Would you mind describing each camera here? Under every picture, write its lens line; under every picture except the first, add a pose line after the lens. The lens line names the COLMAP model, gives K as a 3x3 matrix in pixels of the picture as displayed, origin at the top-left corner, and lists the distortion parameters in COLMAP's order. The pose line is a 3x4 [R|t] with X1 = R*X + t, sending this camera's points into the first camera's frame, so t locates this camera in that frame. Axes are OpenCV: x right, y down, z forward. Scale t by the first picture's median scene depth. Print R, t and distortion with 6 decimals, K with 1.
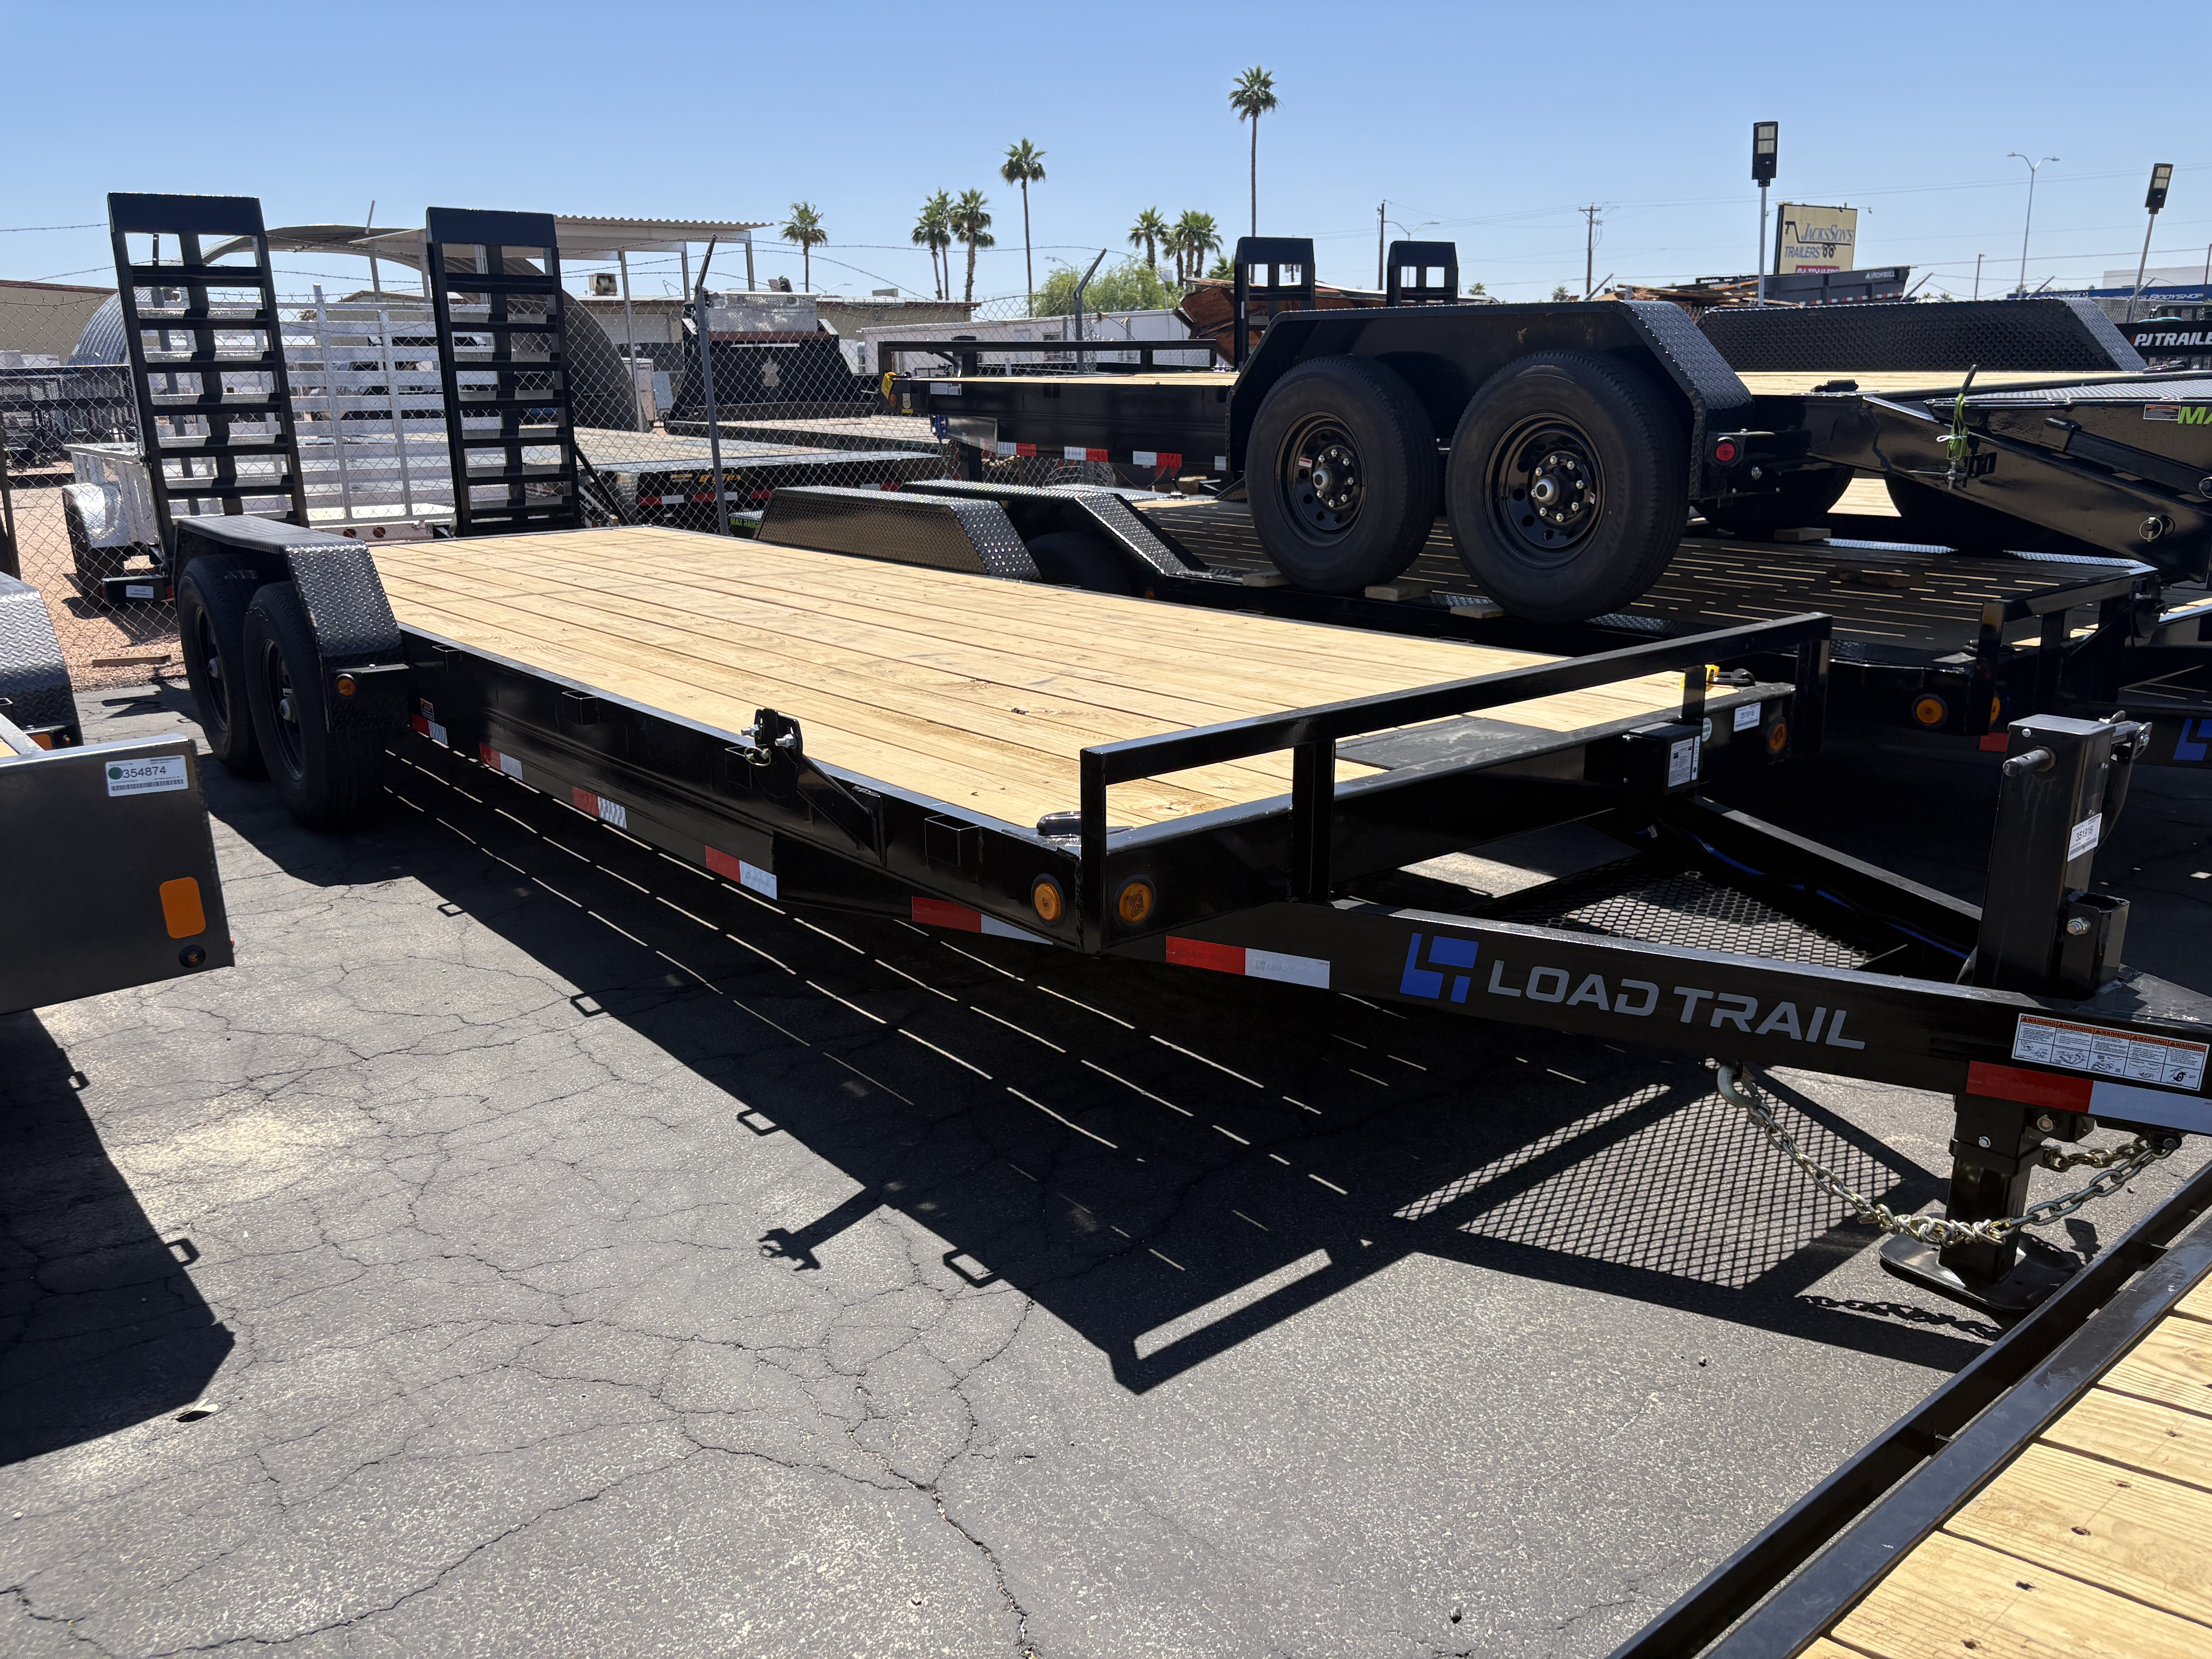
lens RADIAL K [[1674.9, 0, 1092.9], [0, 1674.9, 828.3], [0, 0, 1]] dist [0.015859, -0.011171]
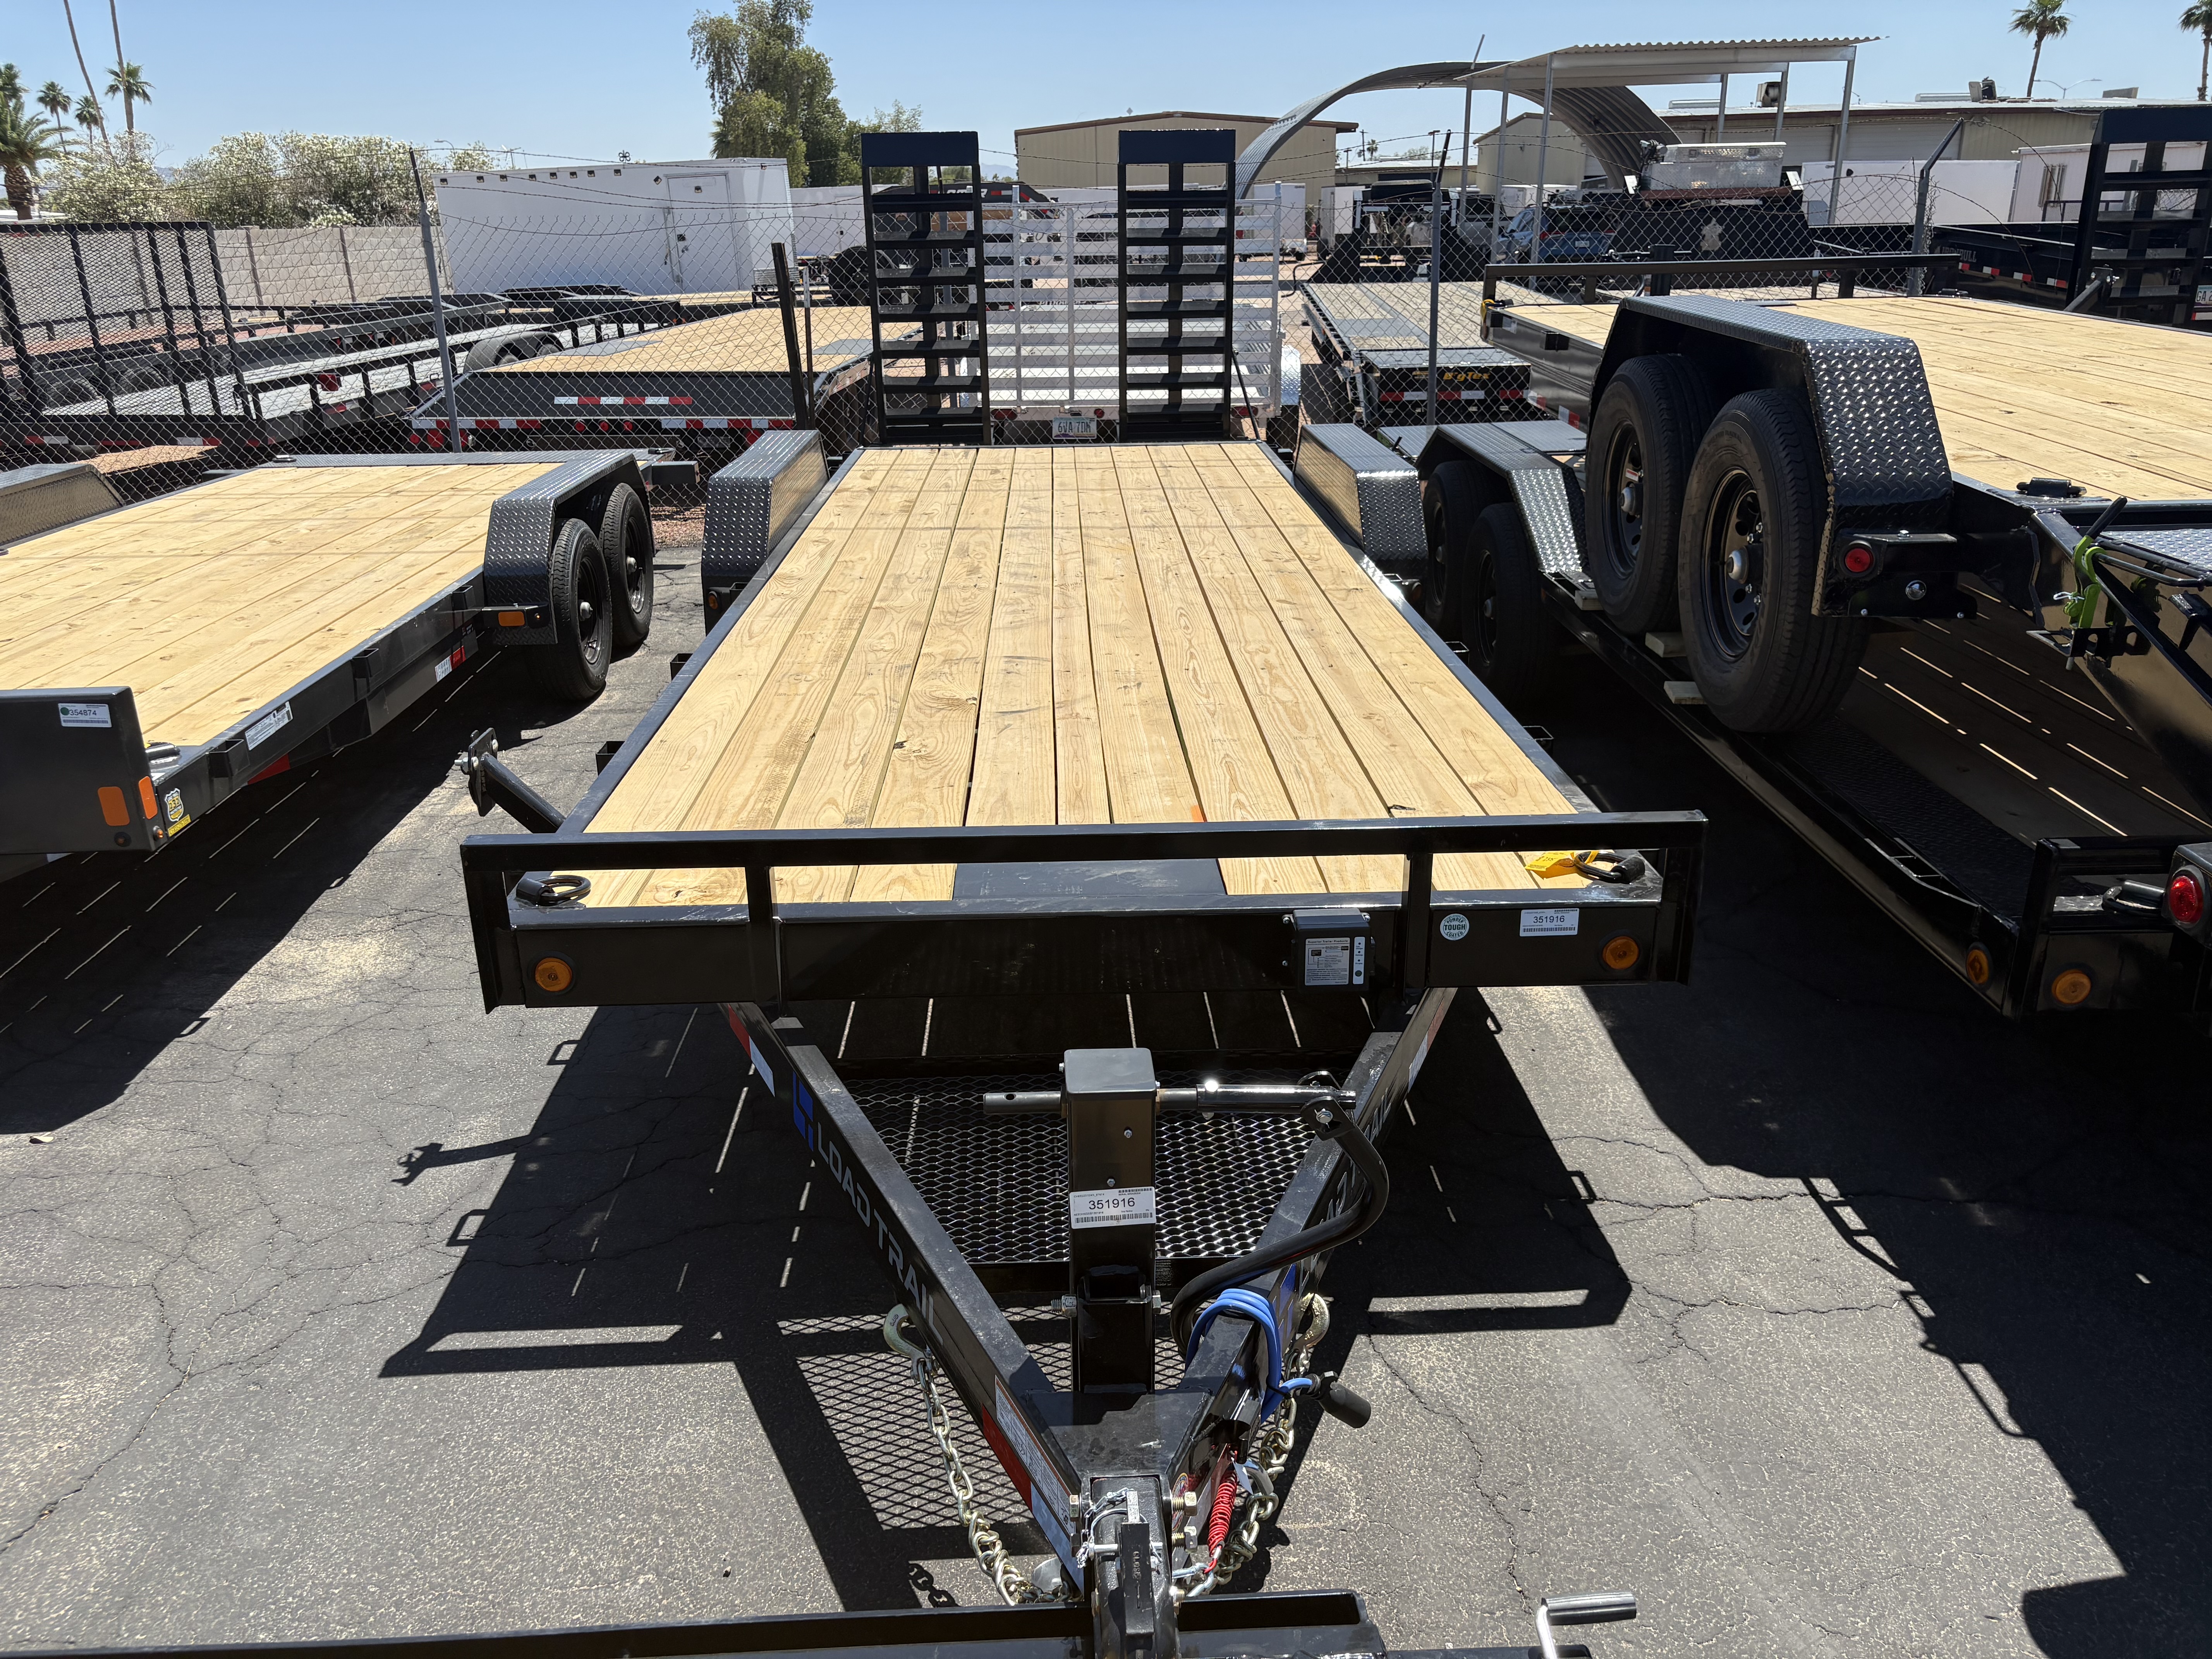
lens RADIAL K [[1674.9, 0, 1095.4], [0, 1674.9, 834.1], [0, 0, 1]] dist [0.015859, -0.011171]
pose [[0.795004, 0.217897, -0.566118, 0.784490], [-0.157624, 0.975405, 0.154078, -0.233871], [0.585768, -0.033259, 0.809796, 0.257848]]
